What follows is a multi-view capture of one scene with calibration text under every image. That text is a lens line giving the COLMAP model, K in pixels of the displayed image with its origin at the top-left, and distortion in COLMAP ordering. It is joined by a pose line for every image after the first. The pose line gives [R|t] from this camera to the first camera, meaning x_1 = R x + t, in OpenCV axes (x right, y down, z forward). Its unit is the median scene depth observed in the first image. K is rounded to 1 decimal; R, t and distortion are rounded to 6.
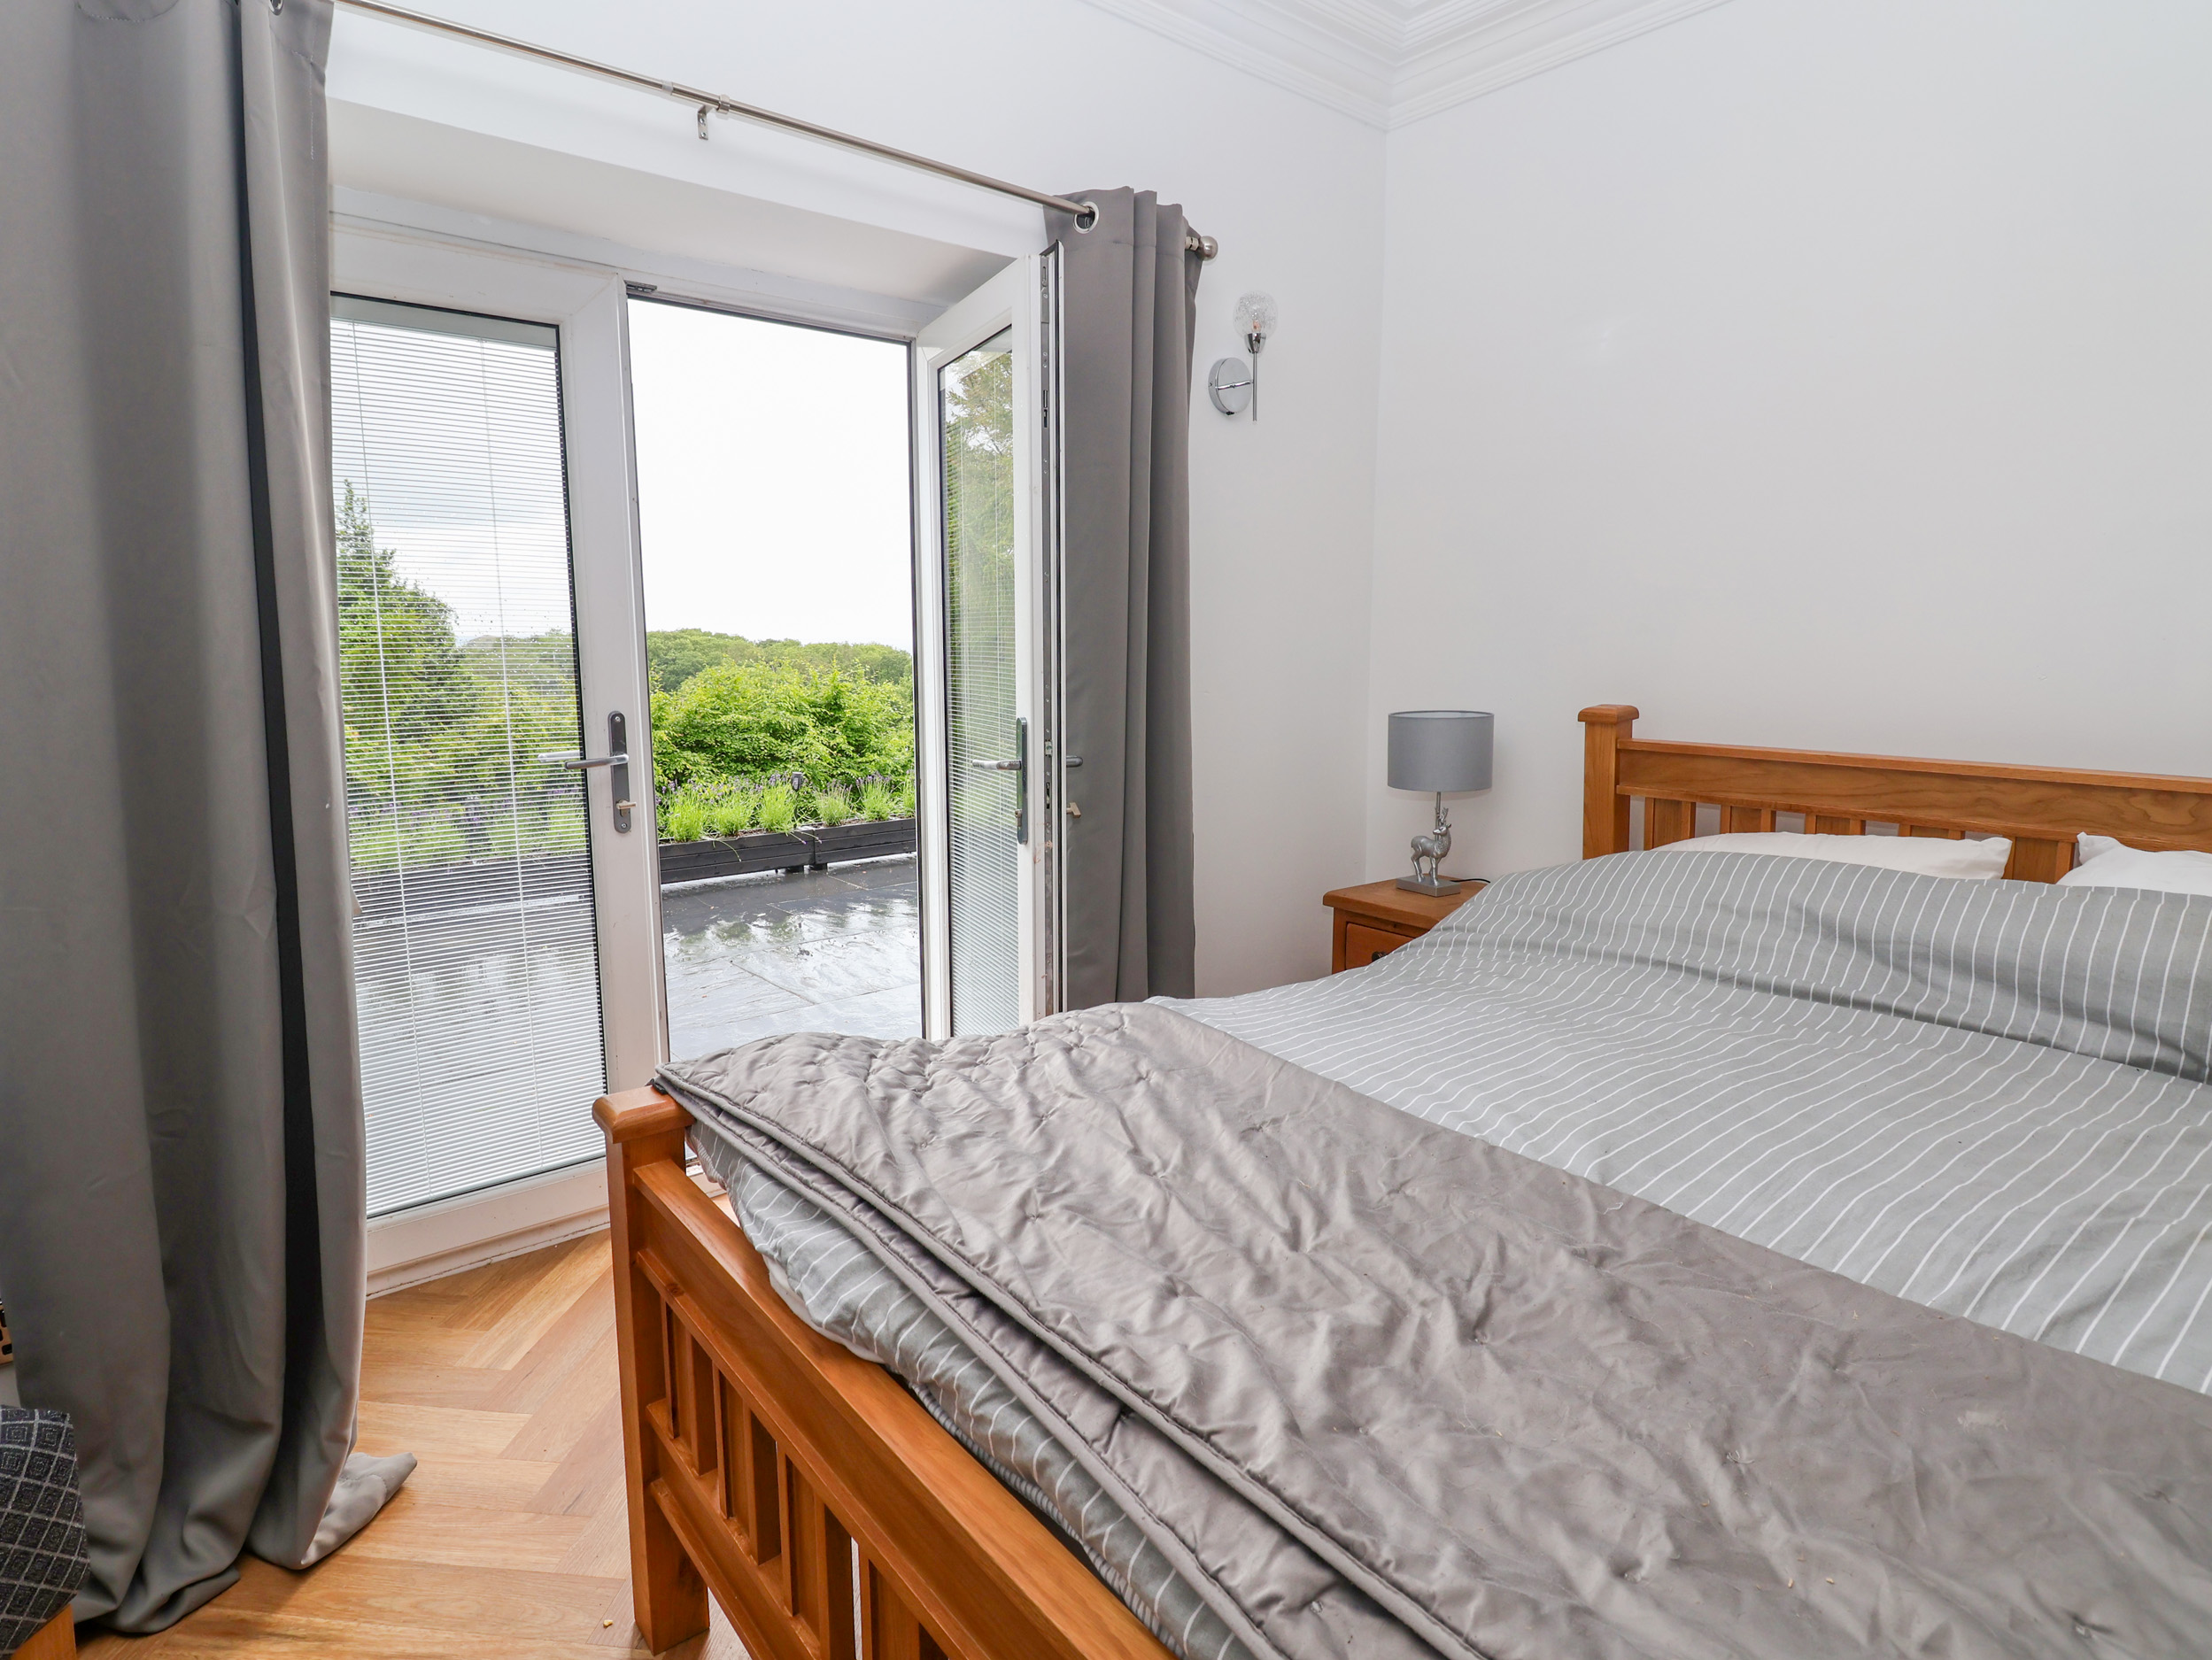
lens RADIAL K [[1204.1, 0, 1090.2], [0, 1204.1, 818.0], [0, 0, 1]] dist [0.002216, -0.013471]
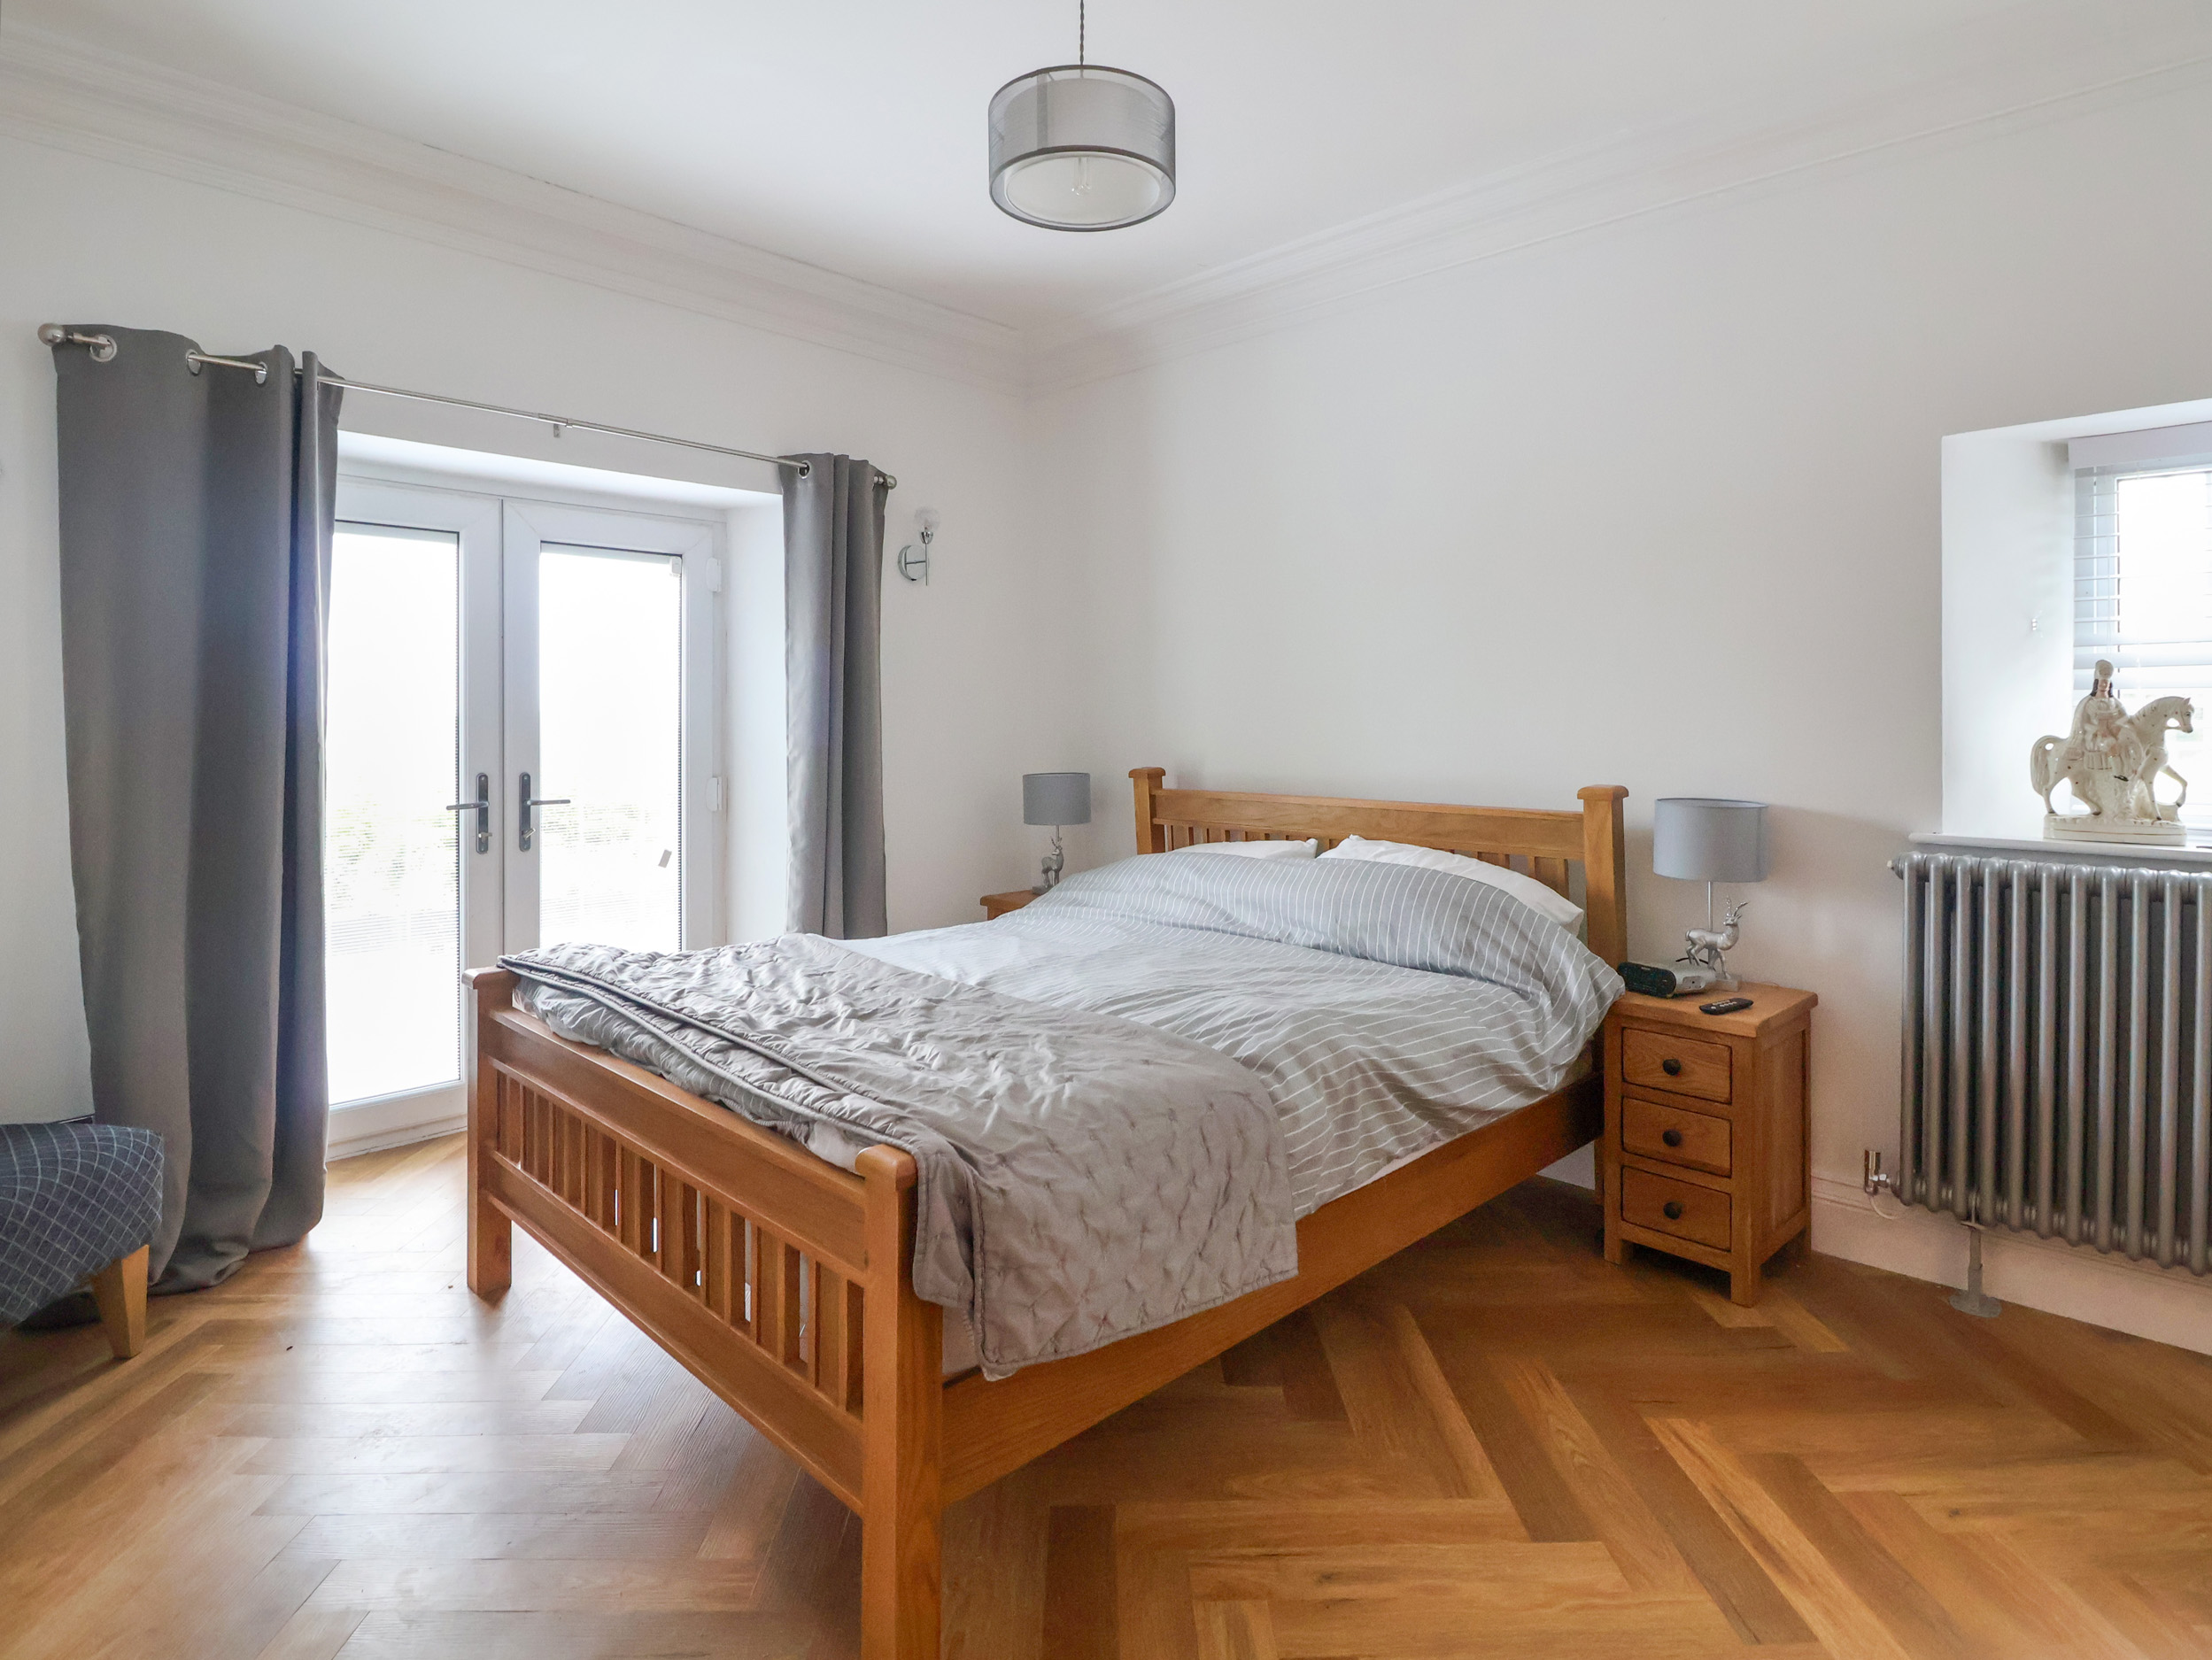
lens RADIAL K [[1226.4, 0, 1113.6], [0, 1226.4, 719.2], [0, 0, 1]] dist [0.013652, -0.017479]
pose [[0.994032, -0.000944, 0.109088, 0.278987], [0.016961, 0.989140, -0.145993, 0.101870], [-0.107765, 0.146972, 0.983253, -0.757765]]
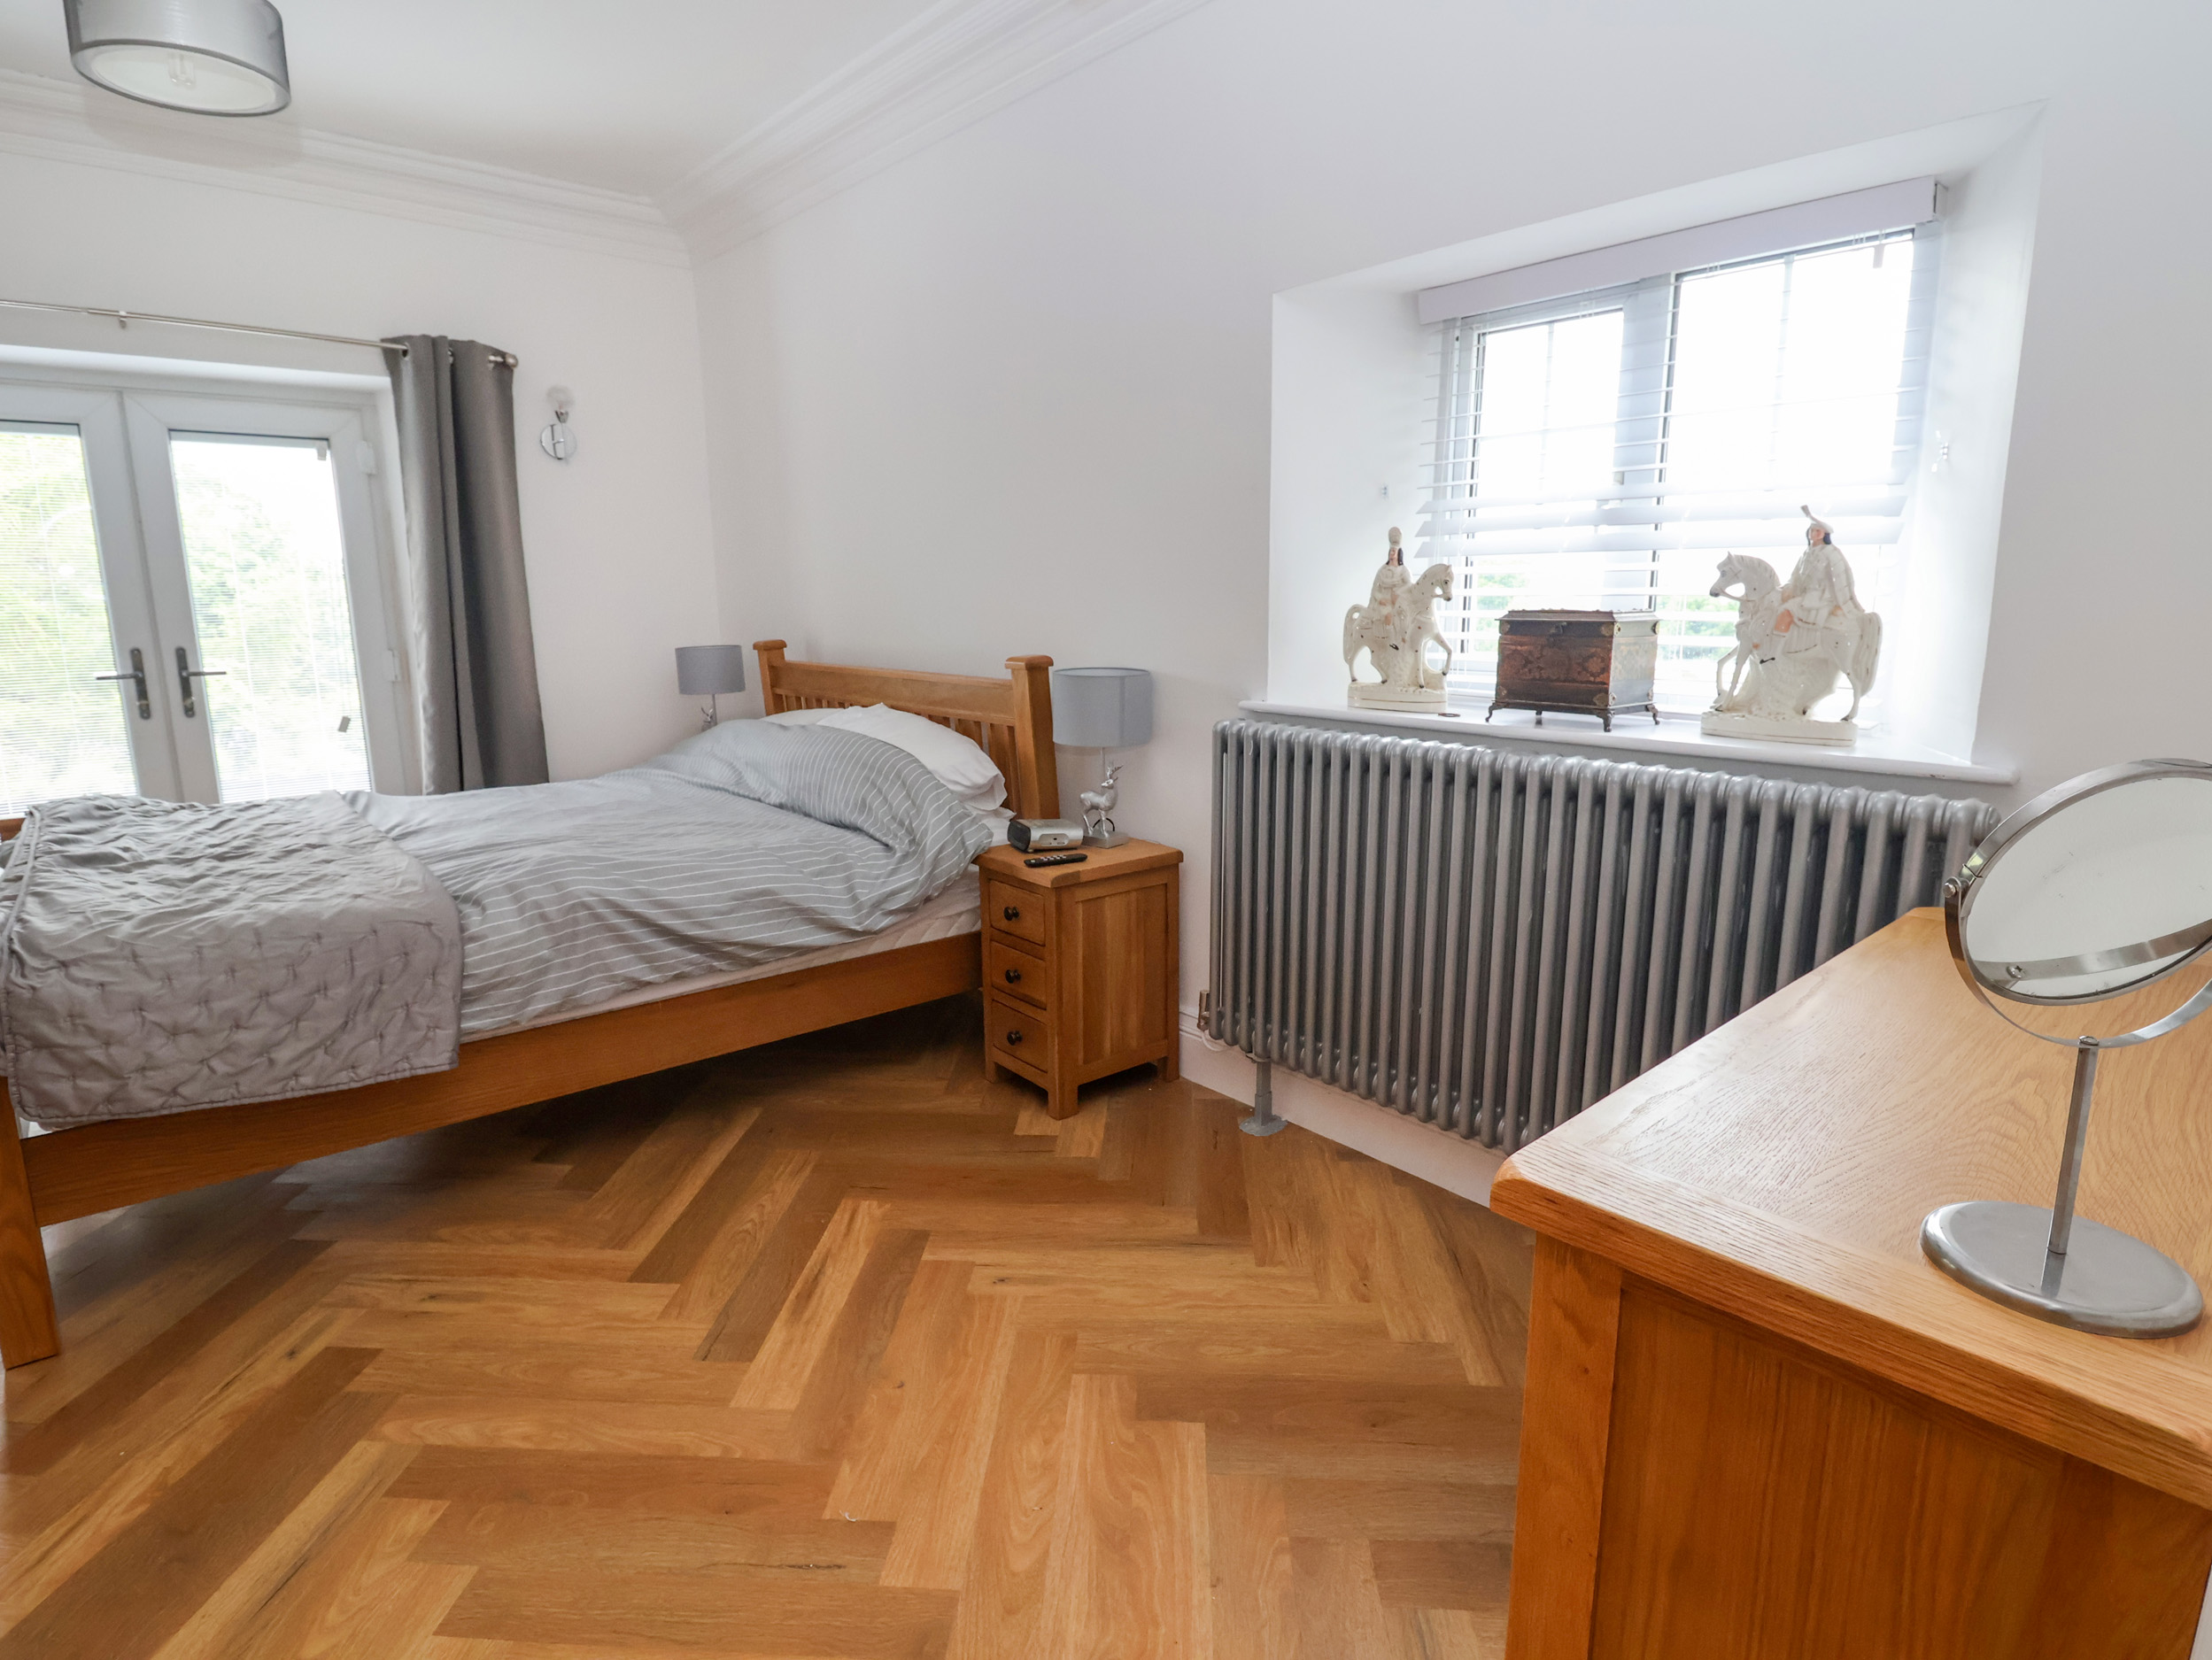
lens RADIAL K [[1204.1, 0, 1090.2], [0, 1204.1, 818.0], [0, 0, 1]] dist [0.002216, -0.013471]
pose [[0.999769, -0.011167, 0.018353, 1.116033], [0.010472, 0.999239, 0.037565, 0.124622], [-0.018759, -0.037364, 0.999126, -0.884561]]
